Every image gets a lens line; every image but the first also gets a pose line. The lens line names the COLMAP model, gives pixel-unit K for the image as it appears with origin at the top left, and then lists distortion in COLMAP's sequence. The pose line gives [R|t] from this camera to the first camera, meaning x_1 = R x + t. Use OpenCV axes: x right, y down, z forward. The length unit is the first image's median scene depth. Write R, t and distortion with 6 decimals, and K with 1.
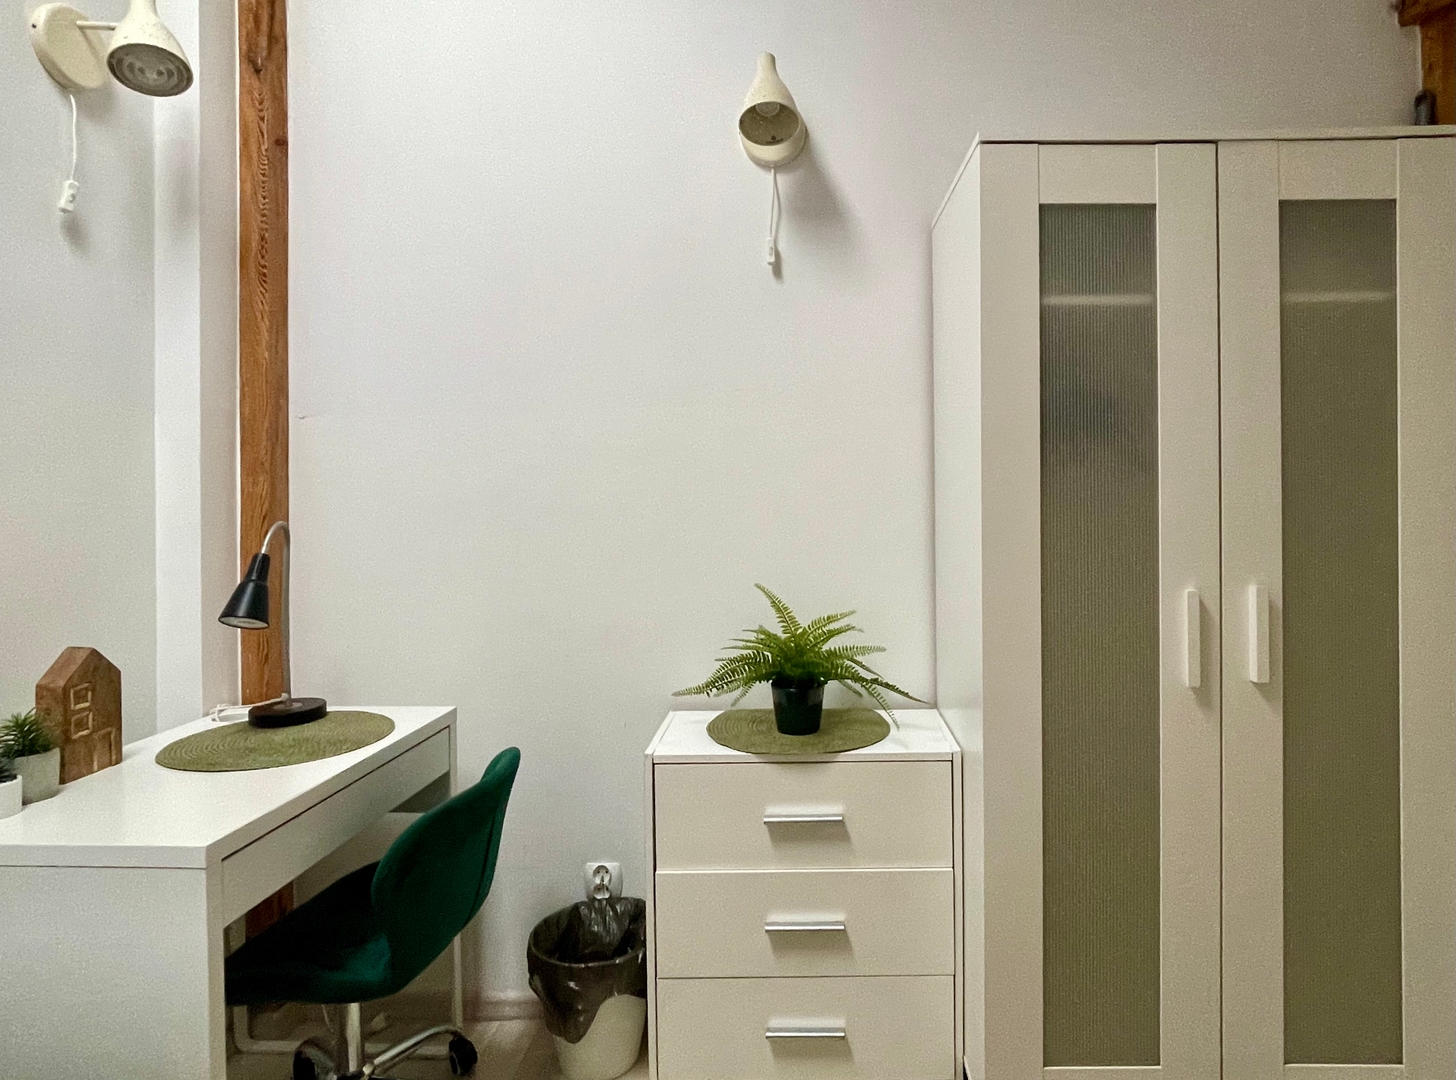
lens RADIAL K [[845.7, 0, 772.9], [0, 845.7, 500.4], [0, 0, 1]] dist [-0.001043, -0.000708]
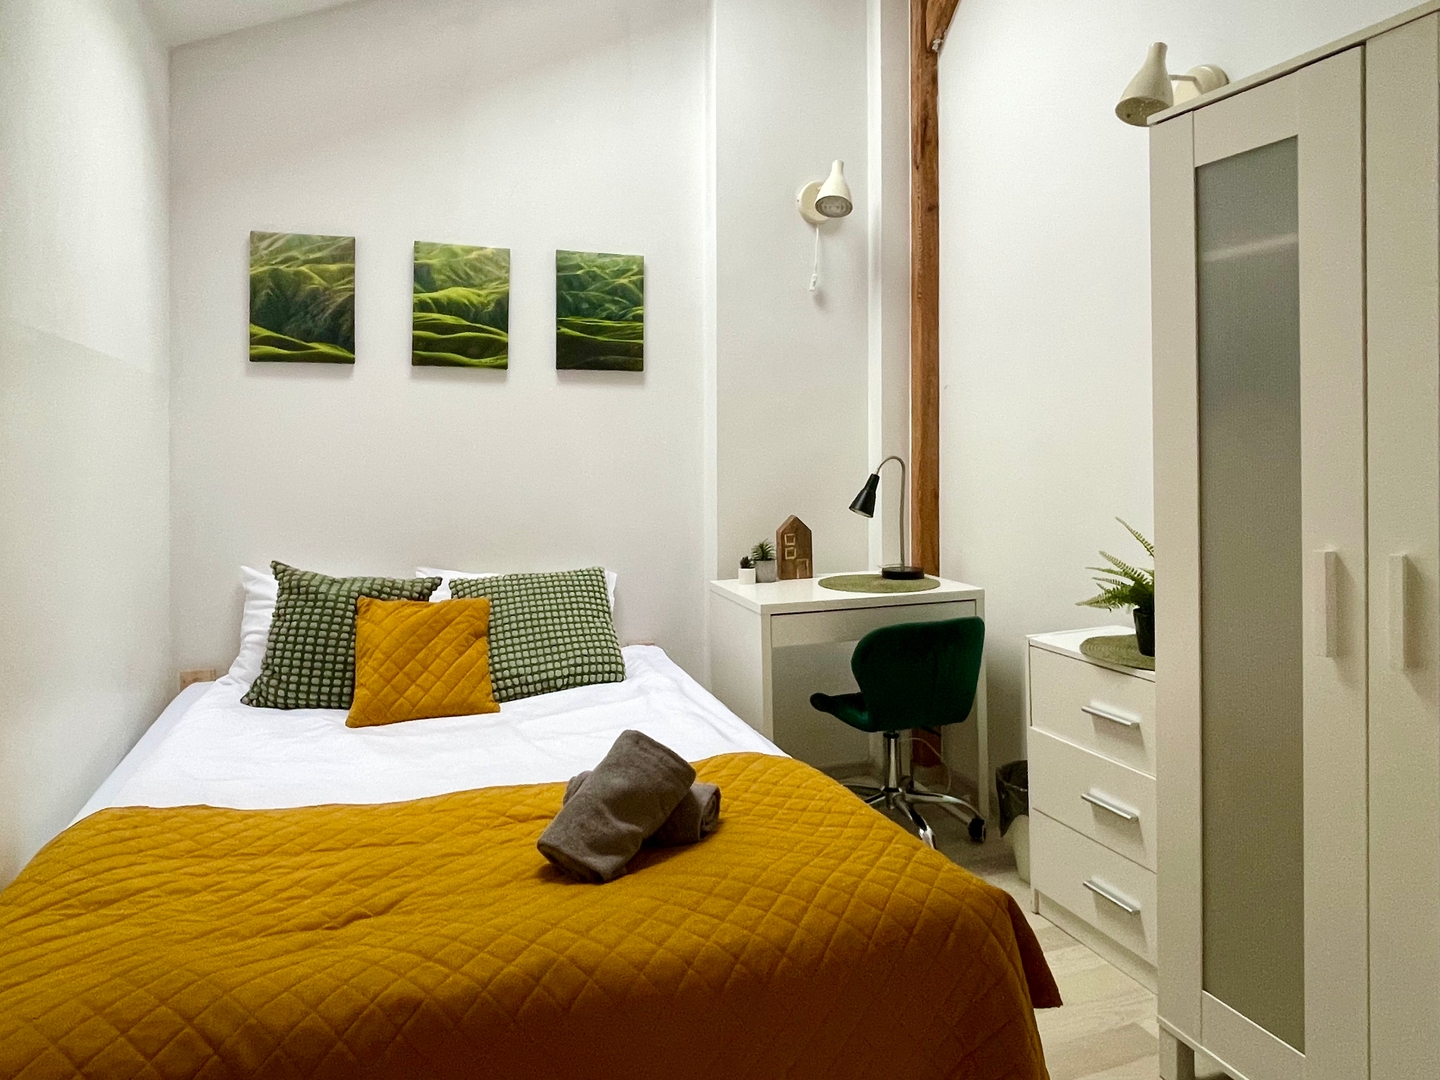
lens RADIAL K [[911.3, 0, 724.2], [0, 911.3, 470.7], [0, 0, 1]] dist [-0.001031, -0.004515]
pose [[0.377331, 0.036752, -0.925349, 0.982633], [0.001319, 0.999190, 0.040223, -0.018668], [0.926078, -0.016398, 0.376977, 0.025871]]
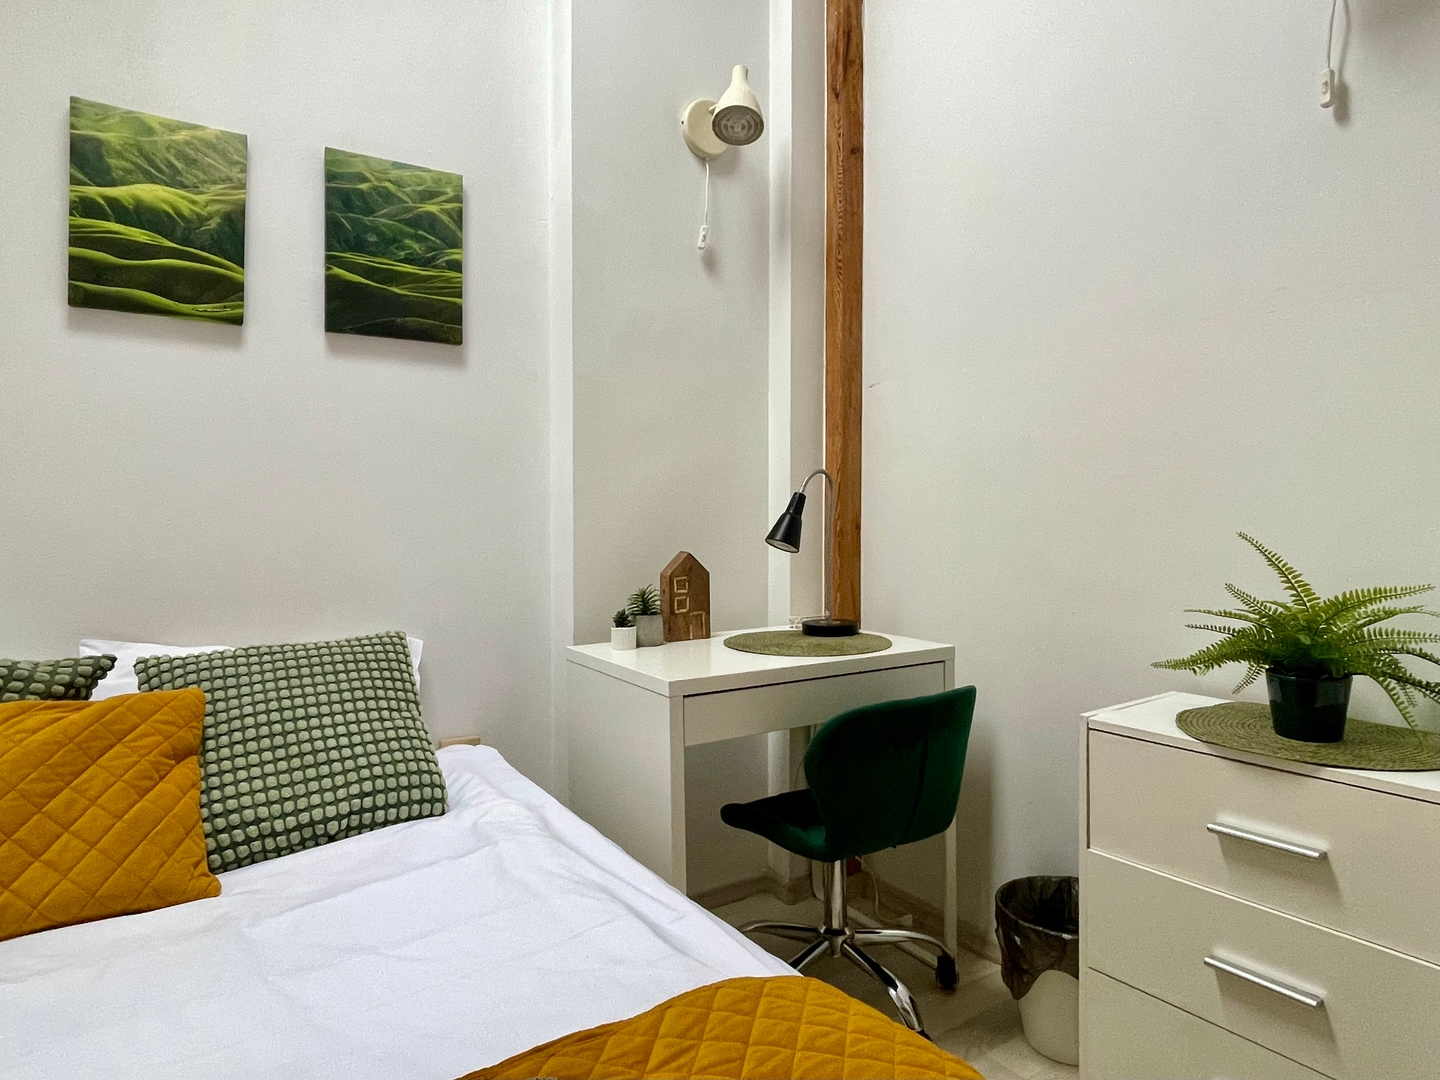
lens RADIAL K [[863.3, 0, 720.0], [0, 863.3, 540.0], [0, 0, 1]] dist [-0.007217, -0.003020]
pose [[0.591206, 0.040730, -0.805491, 0.349465], [-0.007155, 0.998950, 0.045261, 0.075685], [0.806489, -0.020995, 0.590877, 0.157354]]
